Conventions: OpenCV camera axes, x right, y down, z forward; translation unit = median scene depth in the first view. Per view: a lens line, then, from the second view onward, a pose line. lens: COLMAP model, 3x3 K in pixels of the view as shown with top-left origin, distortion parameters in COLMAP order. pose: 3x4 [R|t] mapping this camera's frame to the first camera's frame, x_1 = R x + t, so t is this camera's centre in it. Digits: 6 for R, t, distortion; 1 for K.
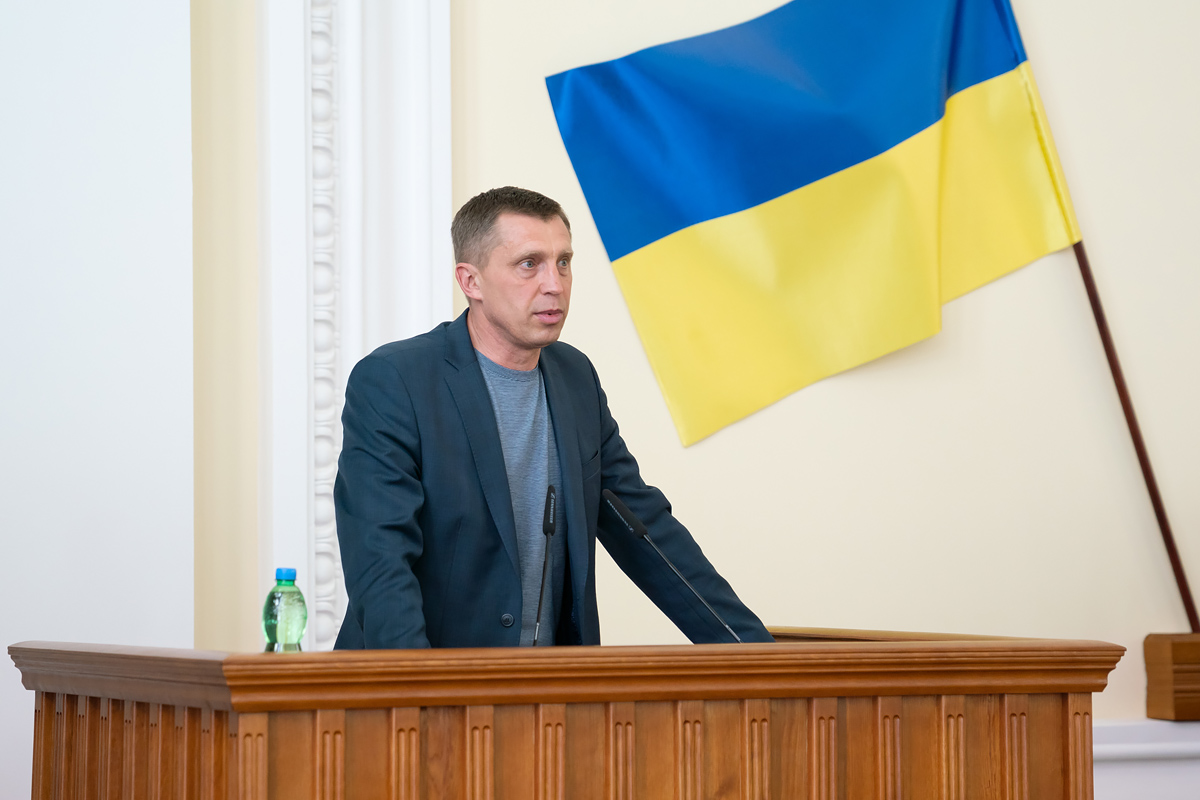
lens RADIAL K [[2731.6, 0, 550.5], [0, 2731.6, 406.2], [0, 0, 1]] dist [0.201804, -0.053382]
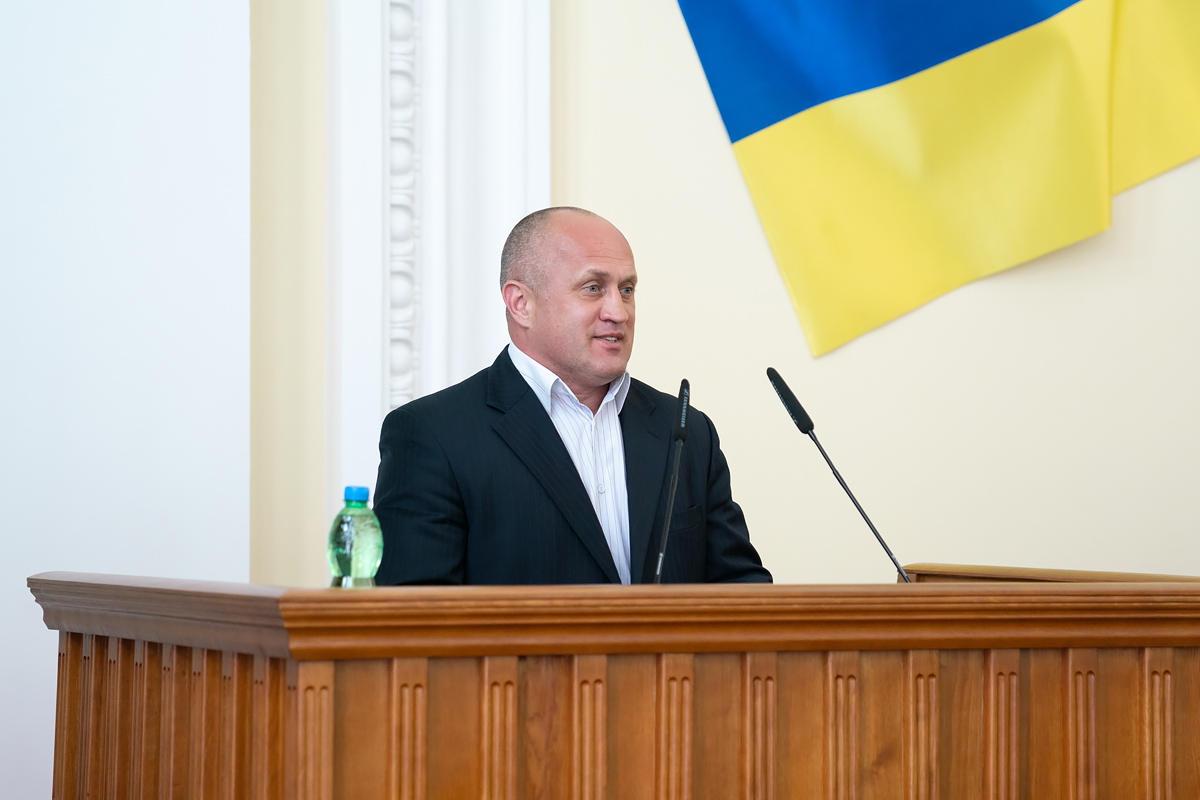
lens RADIAL K [[2947.6, 0, 600.0], [0, 2947.6, 400.0], [0, 0, 1]] dist [0.250414, -0.416277]
pose [[0.999864, 0.008336, -0.014200, -0.010341], [-0.007977, 0.999651, 0.025179, 0.009566], [0.014405, -0.025062, 0.999582, 0.106621]]
